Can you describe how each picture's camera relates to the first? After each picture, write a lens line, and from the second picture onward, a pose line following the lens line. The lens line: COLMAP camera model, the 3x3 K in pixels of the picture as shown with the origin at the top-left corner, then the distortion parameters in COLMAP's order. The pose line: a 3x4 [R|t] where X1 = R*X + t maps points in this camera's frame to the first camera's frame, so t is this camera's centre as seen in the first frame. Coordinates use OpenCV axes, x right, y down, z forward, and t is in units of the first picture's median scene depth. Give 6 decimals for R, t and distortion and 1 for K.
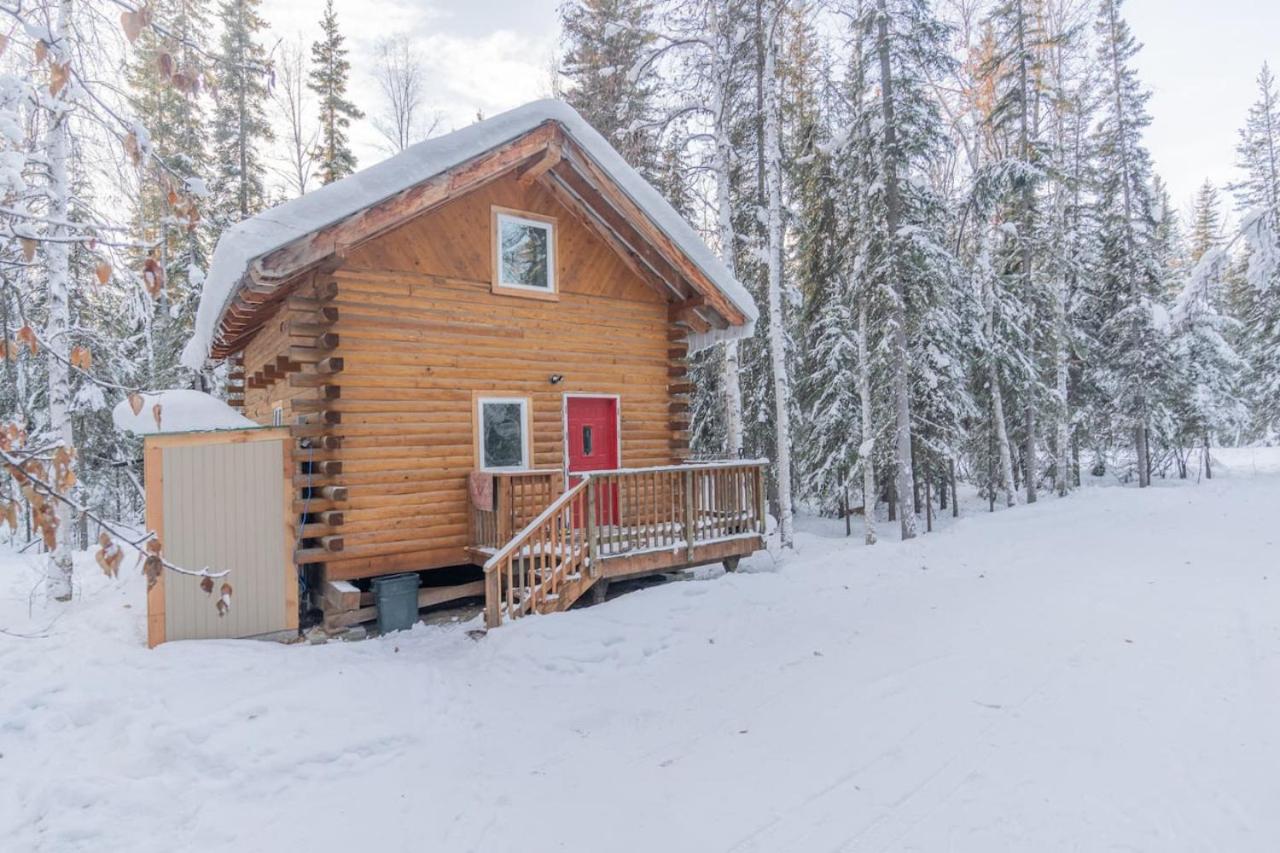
lens RADIAL K [[661.0, 0, 640.5], [0, 661.0, 429.2], [0, 0, 1]] dist [-0.003744, 0.000501]
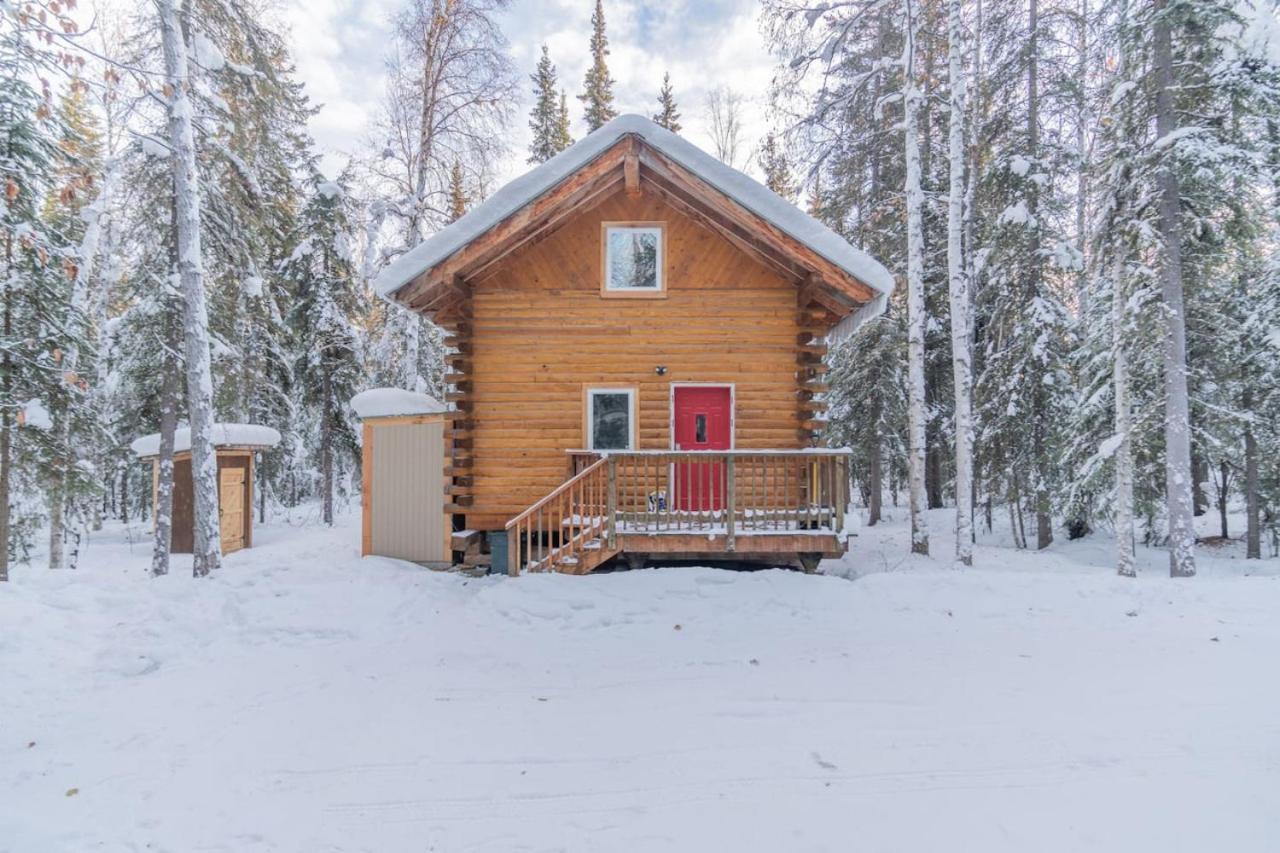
lens RADIAL K [[612.3, 0, 640.6], [0, 612.3, 429.0], [0, 0, 1]] dist [0.004053, 0.000160]
pose [[0.799505, 0.004192, -0.600644, 0.470616], [-0.011605, 0.999897, -0.008469, 0.030346], [0.600547, 0.013742, 0.799472, 0.191740]]
